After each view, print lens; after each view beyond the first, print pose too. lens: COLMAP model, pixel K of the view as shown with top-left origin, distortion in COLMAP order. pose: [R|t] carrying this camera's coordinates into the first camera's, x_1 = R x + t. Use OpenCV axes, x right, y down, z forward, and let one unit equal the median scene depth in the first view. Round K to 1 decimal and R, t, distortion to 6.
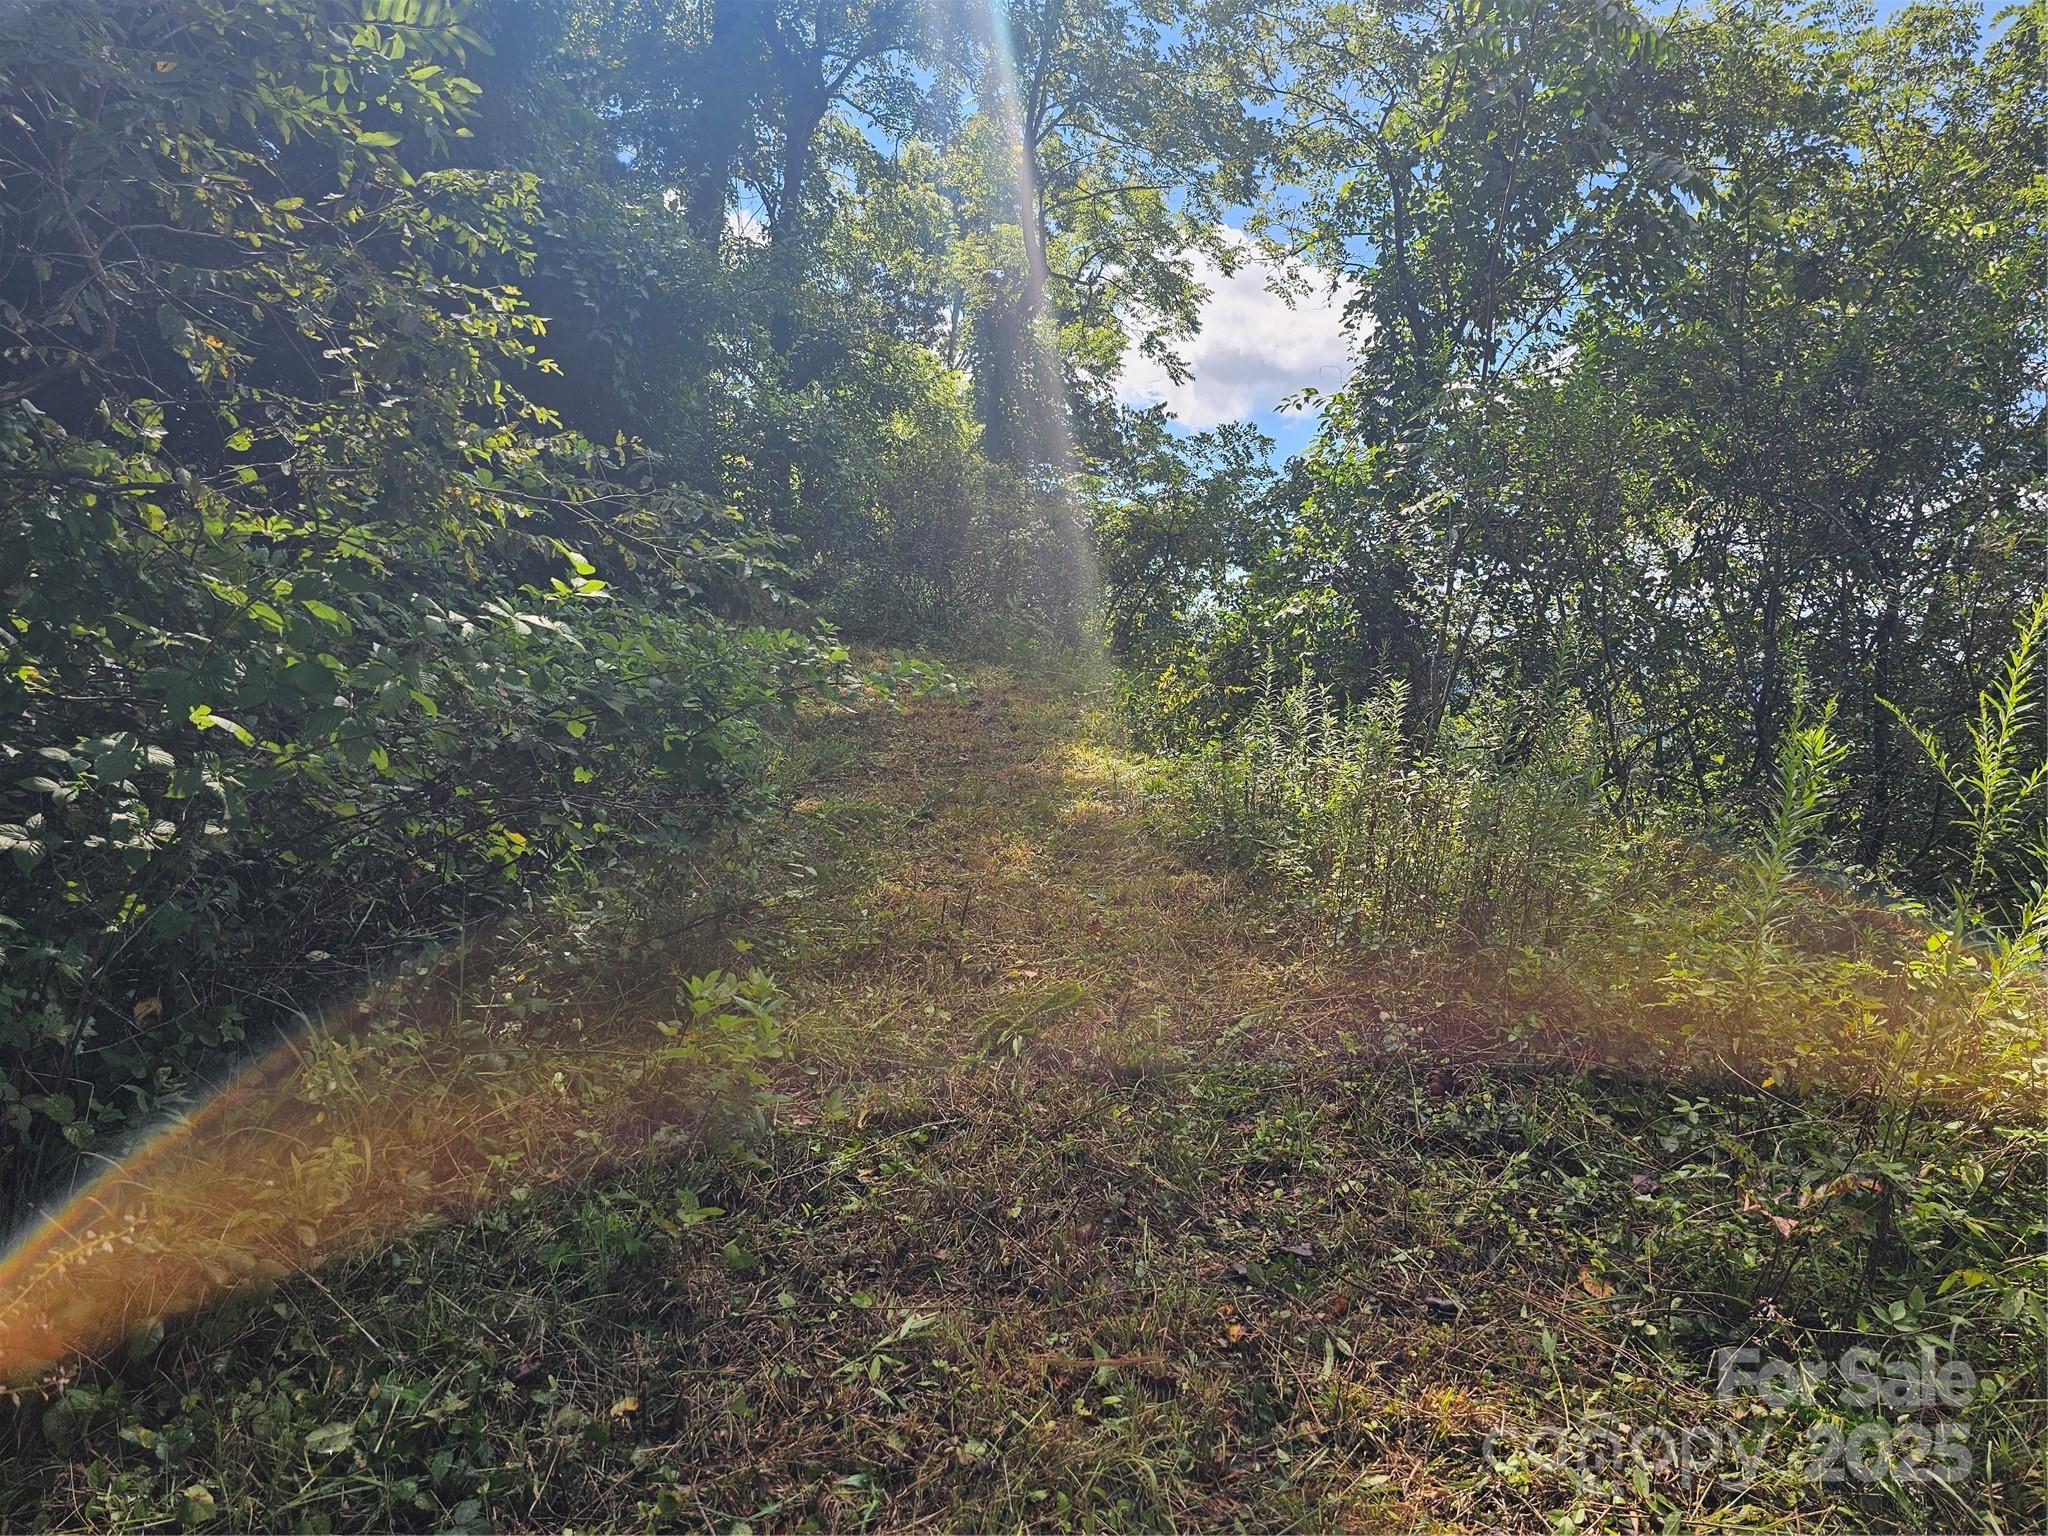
lens RADIAL K [[1377.3, 0, 1021.8], [0, 1377.3, 760.6], [0, 0, 1]] dist [0.015578, -0.002119]
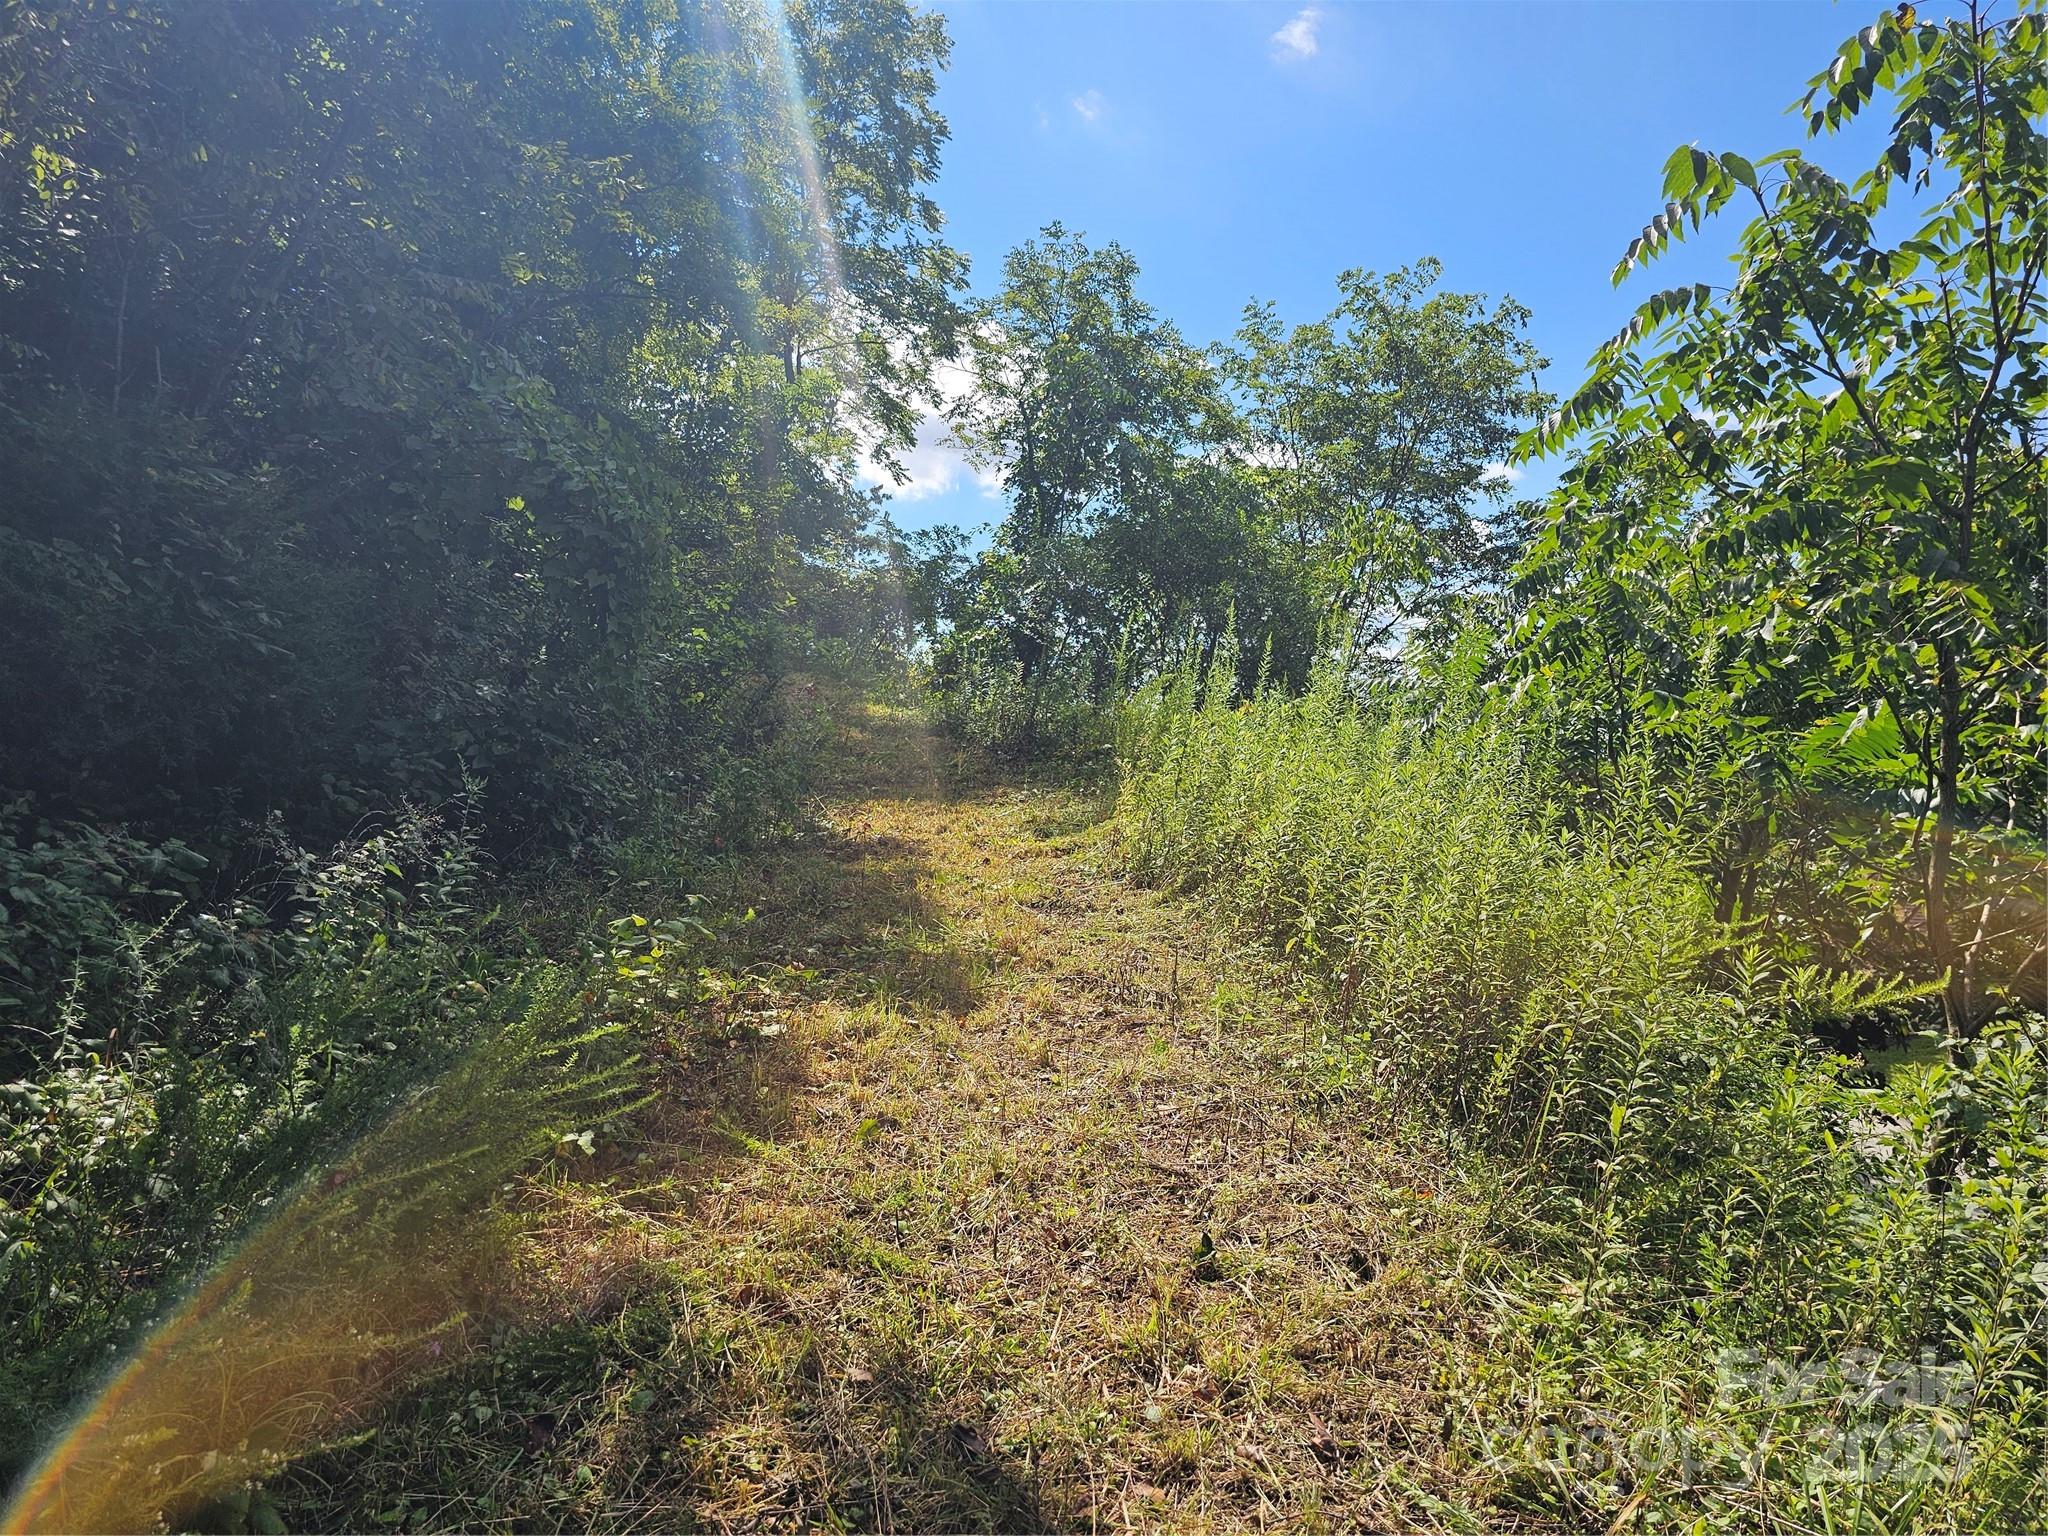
lens RADIAL K [[1377.3, 0, 1022.3], [0, 1377.3, 772.2], [0, 0, 1]] dist [0.015578, -0.002119]
pose [[0.977381, -0.001159, 0.211482, -0.079926], [0.008925, 0.999320, -0.035770, 0.078648], [-0.211297, 0.036848, 0.976727, -0.472081]]
